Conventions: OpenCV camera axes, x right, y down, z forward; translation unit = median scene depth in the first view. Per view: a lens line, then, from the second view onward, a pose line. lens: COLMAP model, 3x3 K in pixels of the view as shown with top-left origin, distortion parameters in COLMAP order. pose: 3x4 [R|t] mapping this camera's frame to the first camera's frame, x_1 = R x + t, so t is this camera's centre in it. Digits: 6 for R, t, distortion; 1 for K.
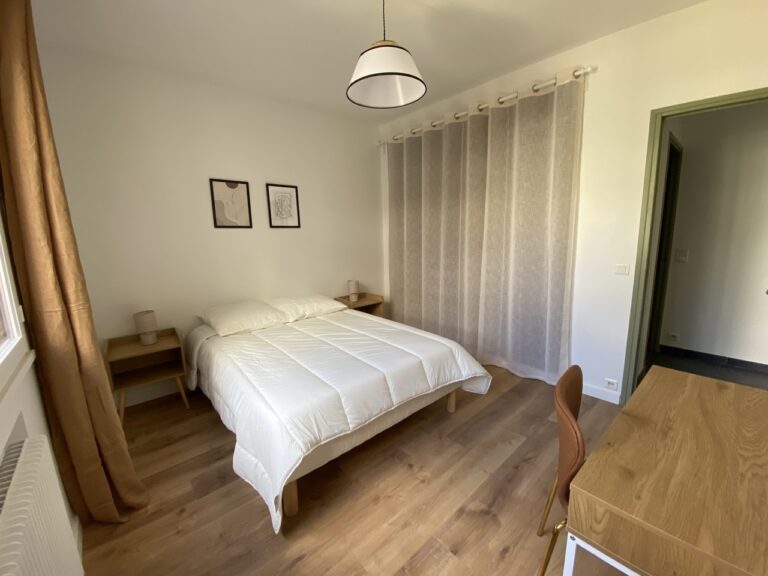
lens RADIAL K [[313.9, 0, 383.5], [0, 313.9, 285.2], [0, 0, 1]] dist [0.010721, -0.000552]
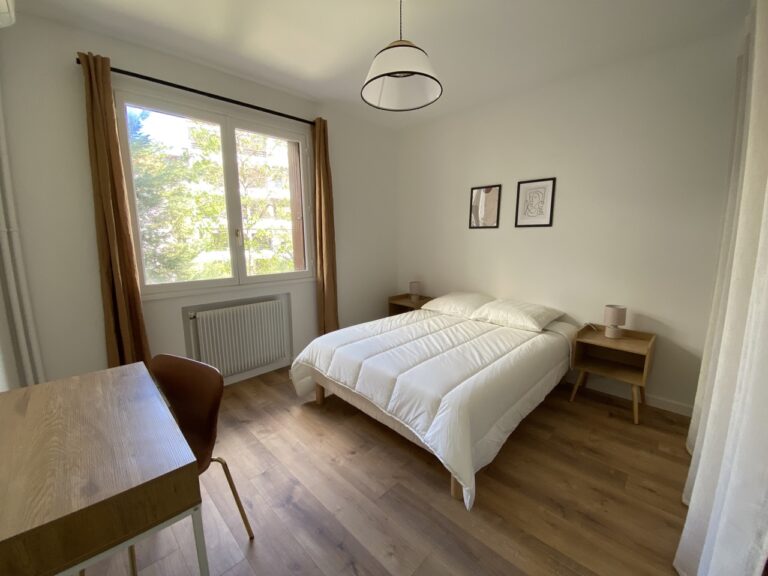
lens RADIAL K [[313.9, 0, 382.9], [0, 313.9, 286.9], [0, 0, 1]] dist [0.010721, -0.000552]
pose [[0.059663, 0.180074, -0.981842, 0.905466], [-0.162183, 0.972274, 0.168463, -0.150104], [0.984955, 0.149187, 0.087214, 0.800410]]
